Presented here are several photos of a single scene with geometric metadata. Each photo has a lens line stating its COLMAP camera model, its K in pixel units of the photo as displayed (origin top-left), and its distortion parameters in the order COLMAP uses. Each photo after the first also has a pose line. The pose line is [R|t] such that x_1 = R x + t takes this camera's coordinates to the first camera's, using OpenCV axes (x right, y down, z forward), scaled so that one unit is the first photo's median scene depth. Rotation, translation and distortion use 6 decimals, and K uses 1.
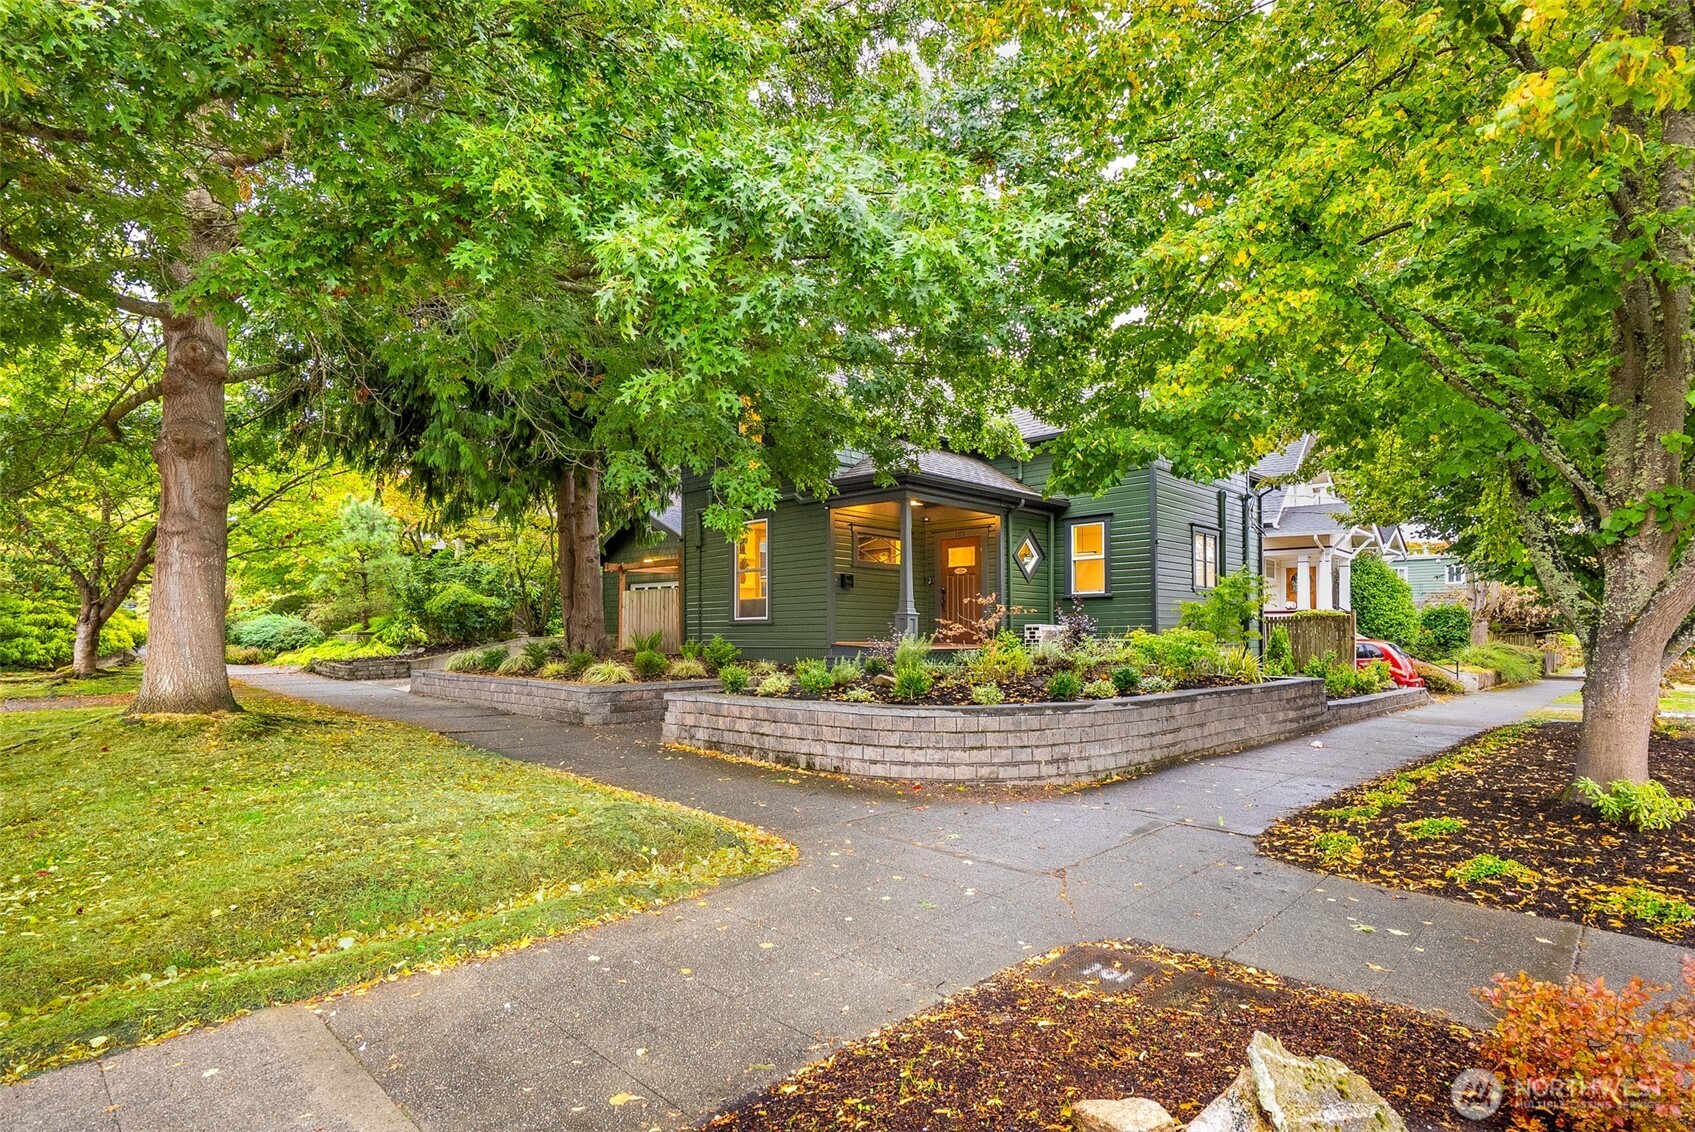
lens RADIAL K [[817.4, 0, 848.8], [0, 817.4, 618.0], [0, 0, 1]] dist [0.004141, 0.000364]
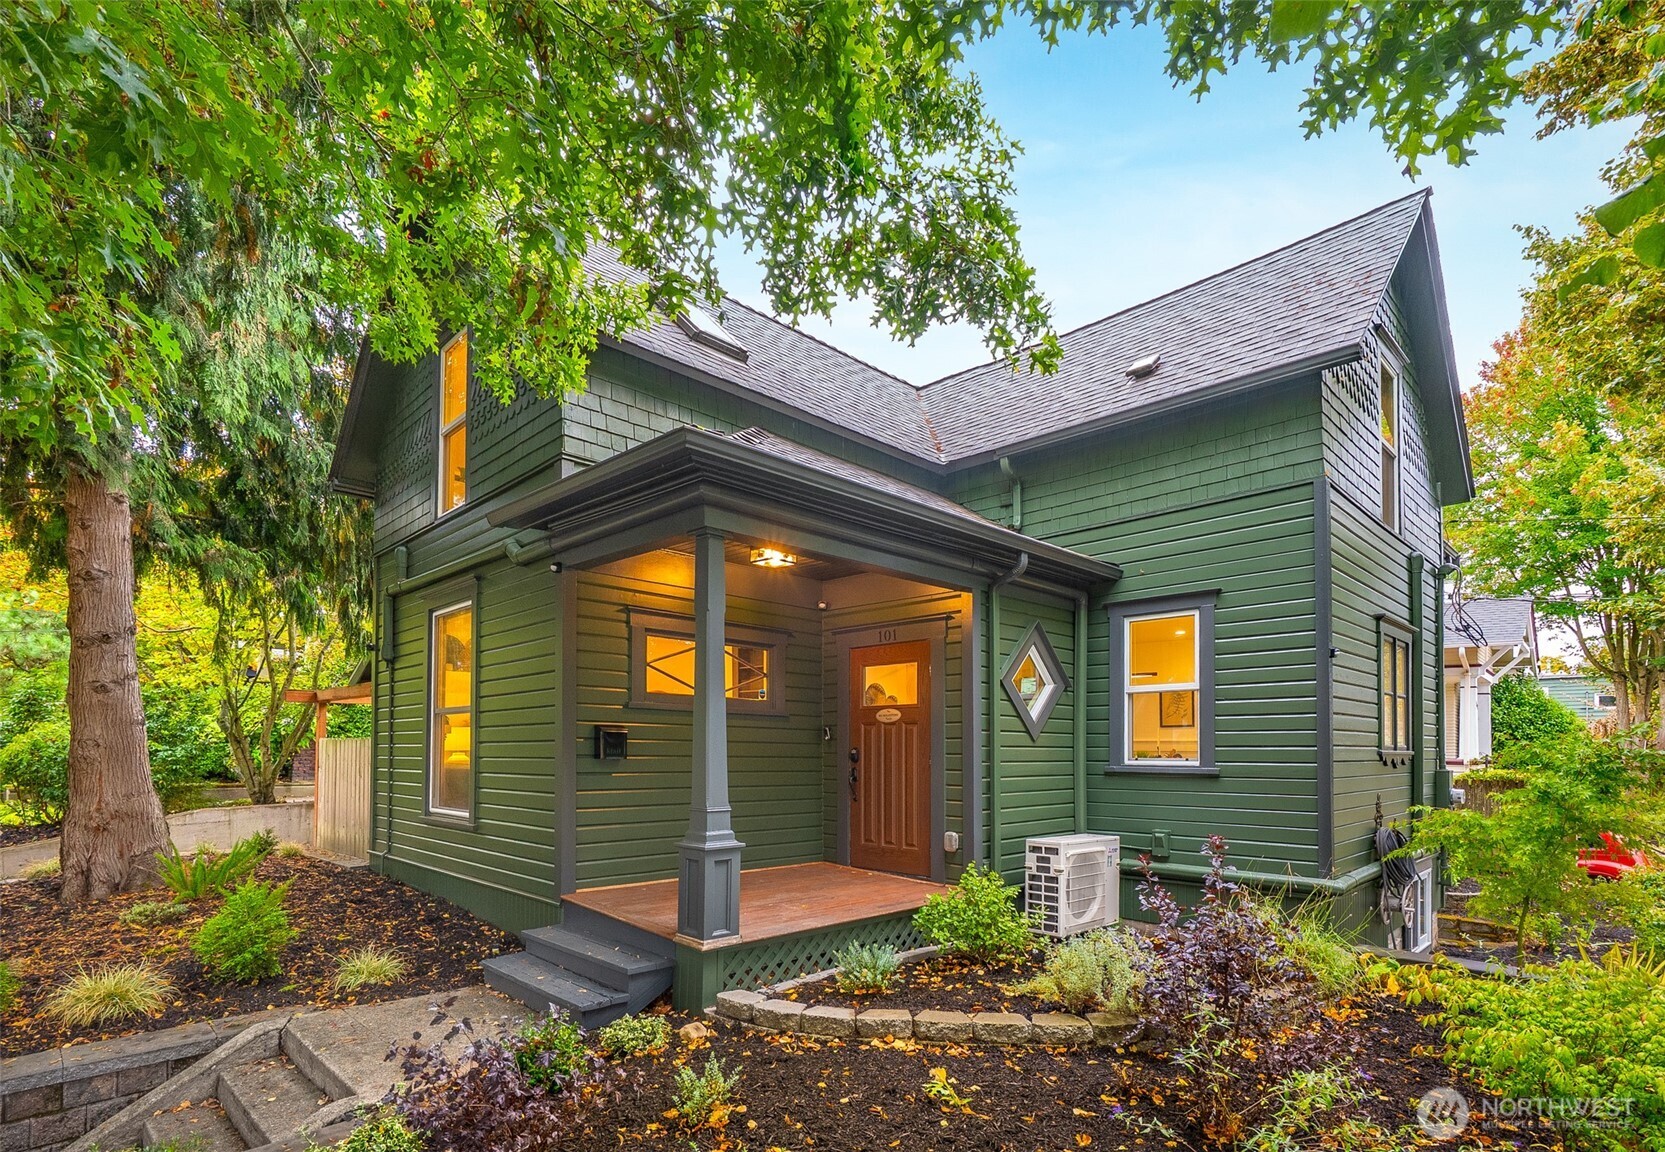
lens RADIAL K [[829.4, 0, 881.0], [0, 829.4, 735.0], [0, 0, 1]] dist [-0.002265, 0.002108]
pose [[0.999112, 0.000369, 0.042140, 0.111961], [-0.000307, 0.999999, -0.001479, -0.045457], [-0.042140, 0.001464, 0.999111, 0.529547]]
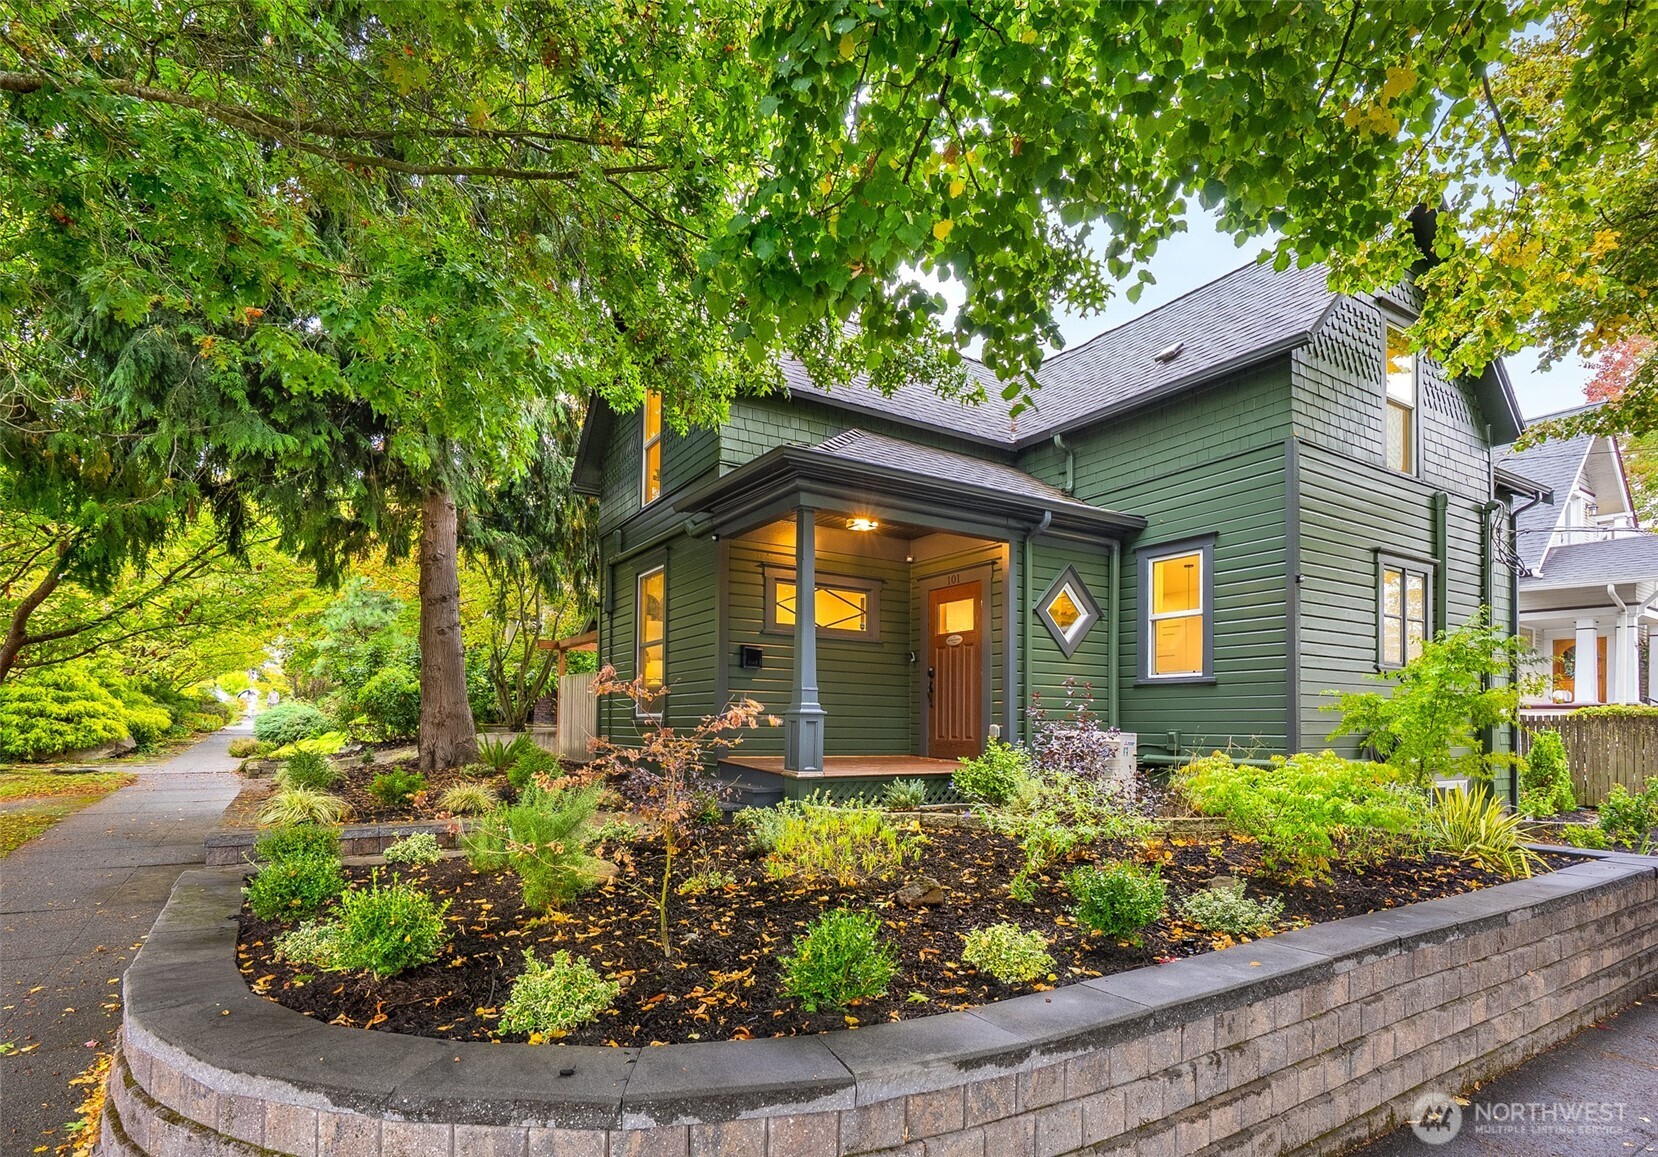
lens RADIAL K [[826.0, 0, 843.4], [0, 826.0, 709.8], [0, 0, 1]] dist [-0.002265, 0.002108]
pose [[0.979016, 0.006167, -0.203691, 0.180854], [-0.005167, 0.999972, 0.005439, -0.008401], [0.203719, -0.004272, 0.979020, 0.379879]]
